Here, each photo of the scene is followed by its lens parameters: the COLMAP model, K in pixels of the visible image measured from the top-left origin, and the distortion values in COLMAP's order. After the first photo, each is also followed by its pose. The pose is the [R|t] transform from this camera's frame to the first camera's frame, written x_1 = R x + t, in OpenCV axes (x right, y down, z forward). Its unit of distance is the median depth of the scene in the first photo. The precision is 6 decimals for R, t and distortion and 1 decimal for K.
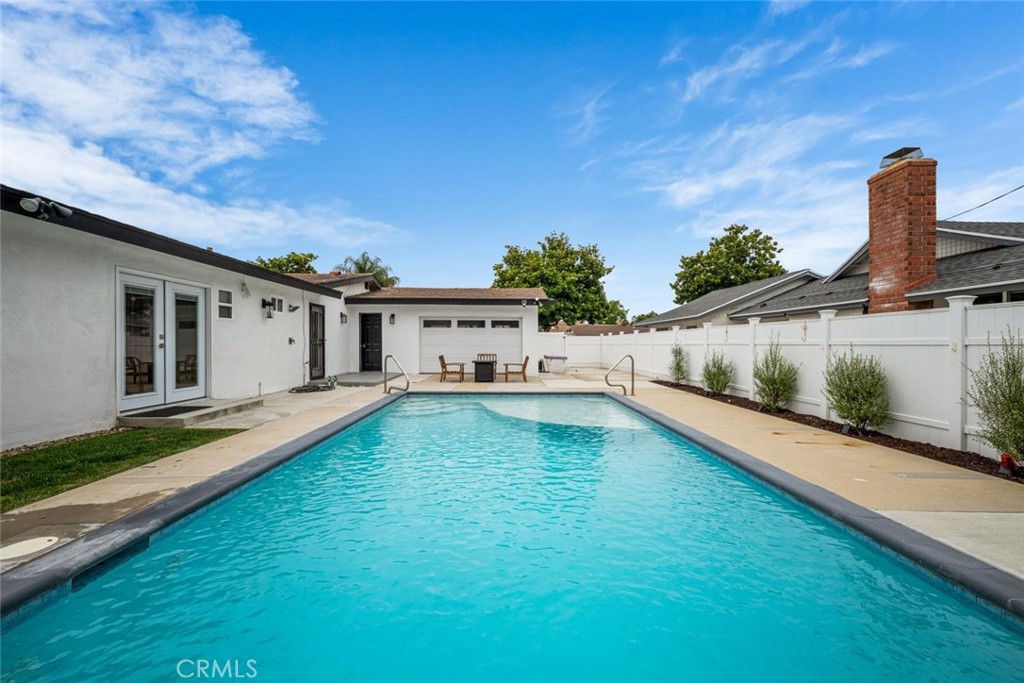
lens RADIAL K [[410.8, 0, 513.4], [0, 410.8, 316.9], [0, 0, 1]] dist [0.000054, 0.000145]
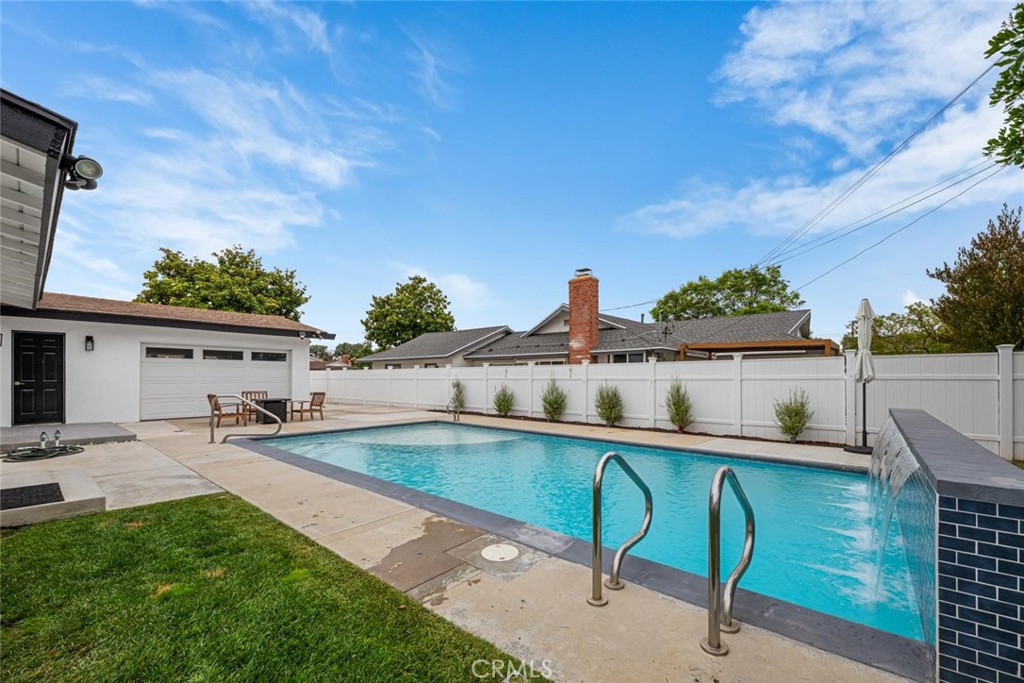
lens RADIAL K [[410.4, 0, 516.6], [0, 410.4, 336.8], [0, 0, 1]] dist [0.000804, -0.000440]
pose [[0.665995, 0.072037, 0.742469, -0.320089], [-0.047366, 0.997401, -0.054285, -0.002500], [-0.744451, 0.000986, 0.667677, 0.021685]]
